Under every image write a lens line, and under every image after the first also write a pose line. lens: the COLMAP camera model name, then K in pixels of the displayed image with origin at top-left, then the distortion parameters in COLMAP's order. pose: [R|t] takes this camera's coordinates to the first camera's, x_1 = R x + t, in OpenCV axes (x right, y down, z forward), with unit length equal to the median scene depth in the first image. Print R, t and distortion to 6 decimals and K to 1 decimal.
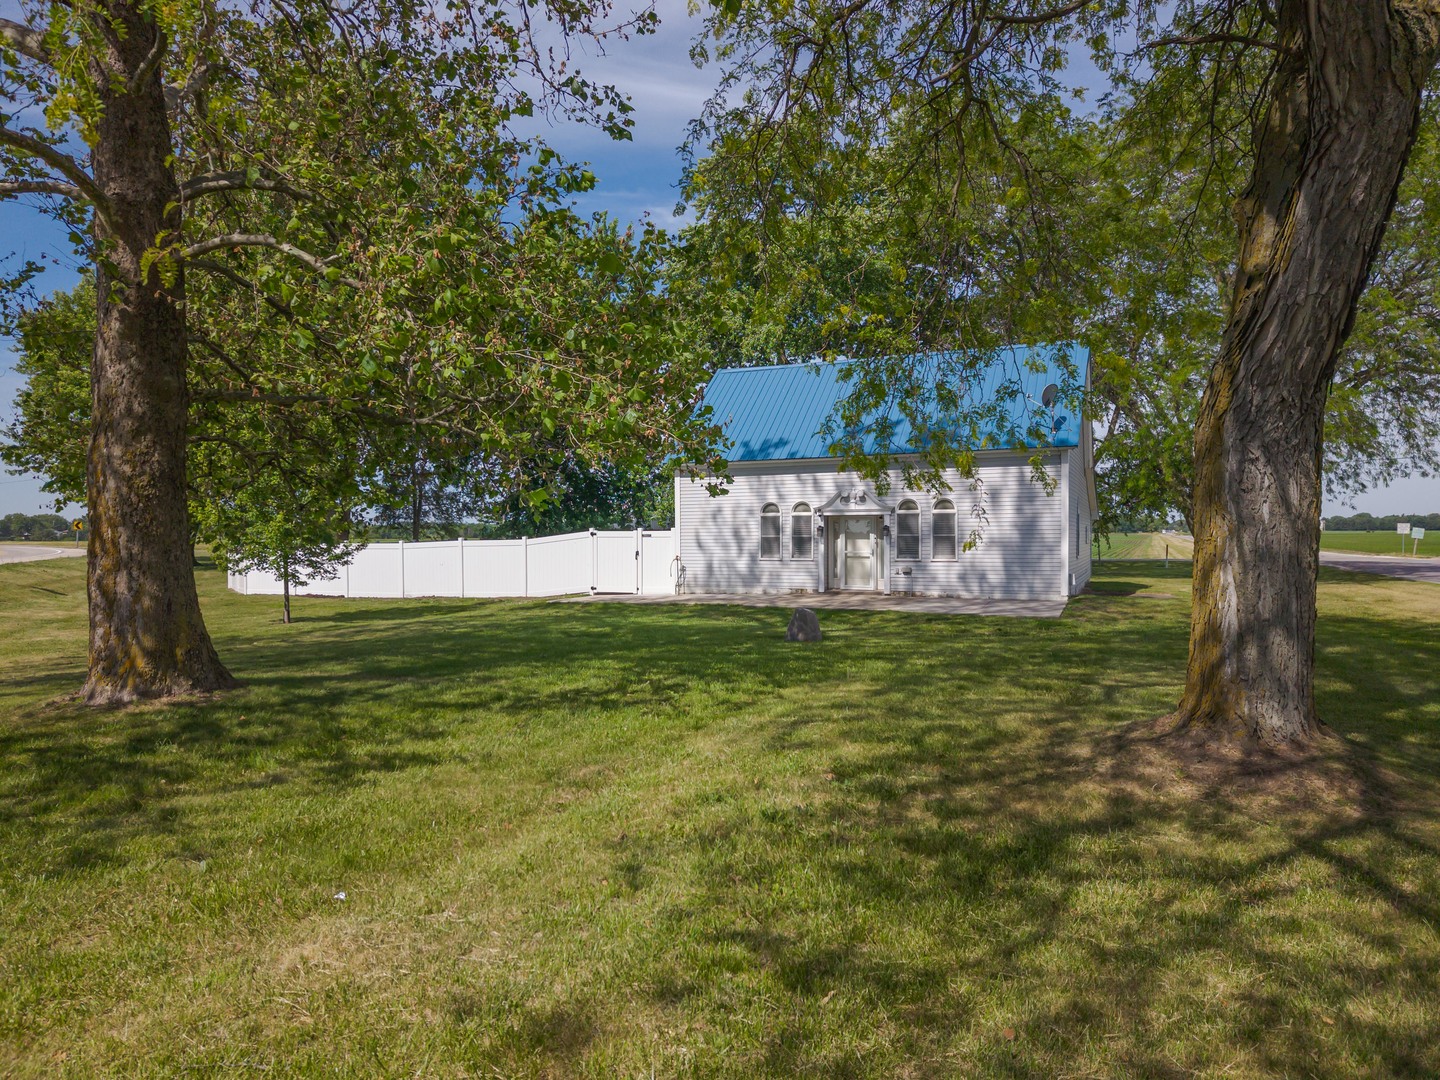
lens RADIAL K [[970.6, 0, 720.0], [0, 970.6, 540.0], [0, 0, 1]] dist [0.057743, -0.071216]
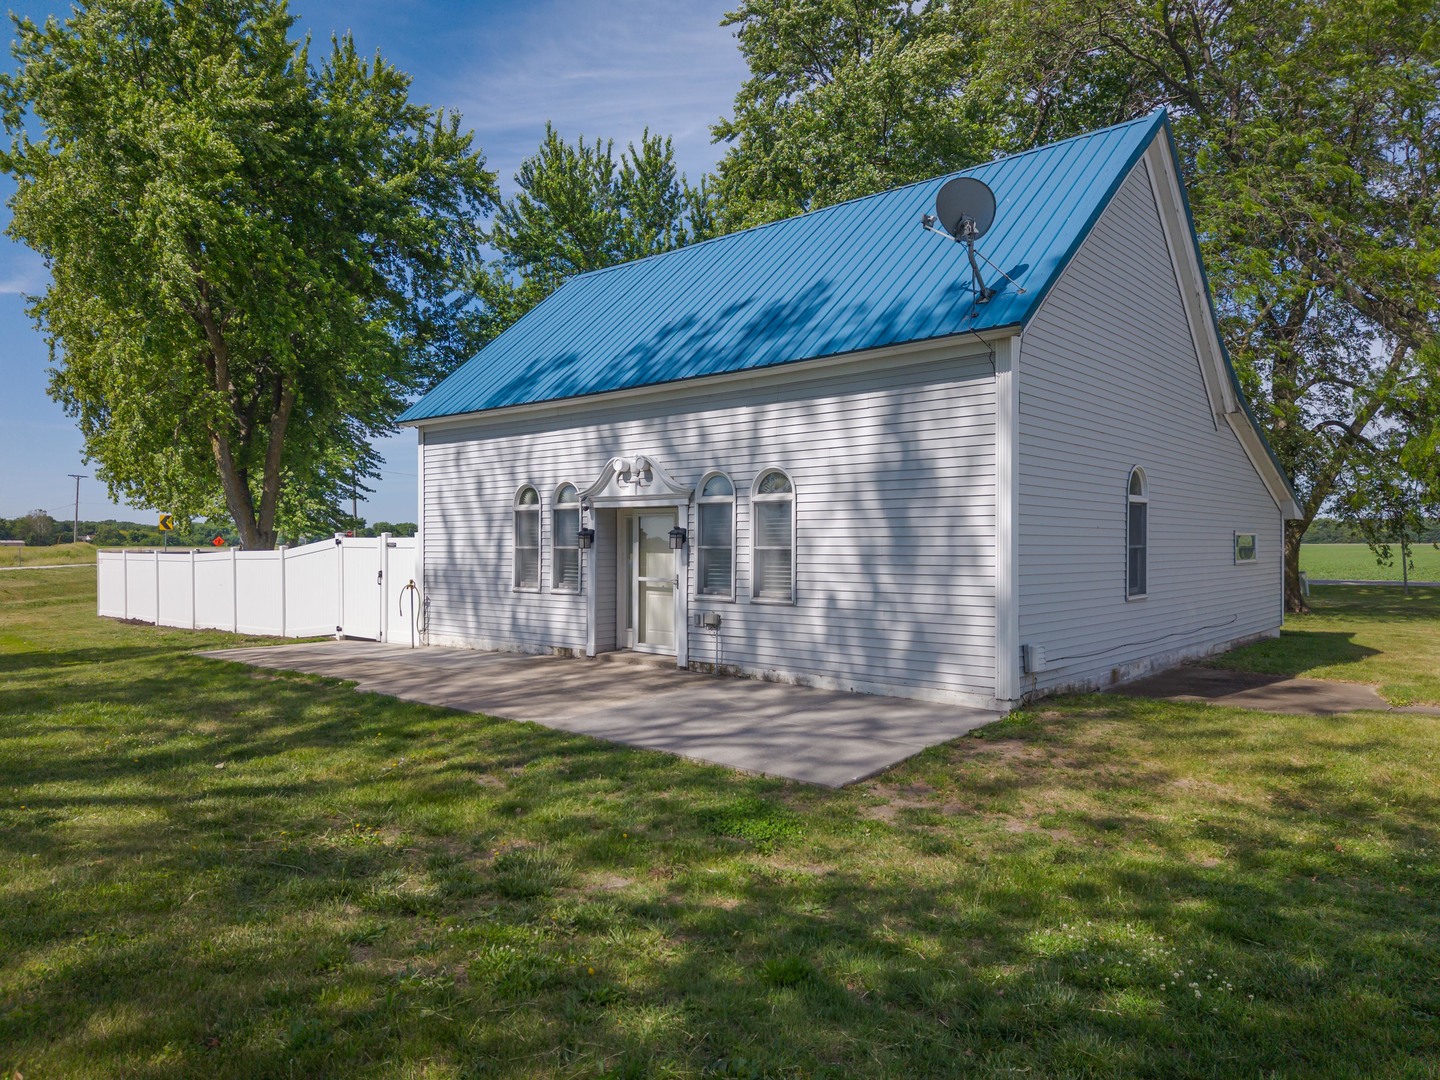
lens RADIAL K [[970.6, 0, 720.0], [0, 970.6, 540.0], [0, 0, 1]] dist [0.057743, -0.071216]
pose [[0.944617, 0.003337, -0.328159, 0.317418], [-0.005795, 0.999962, -0.006514, -0.005031], [0.328125, 0.008055, 0.944600, 0.495499]]
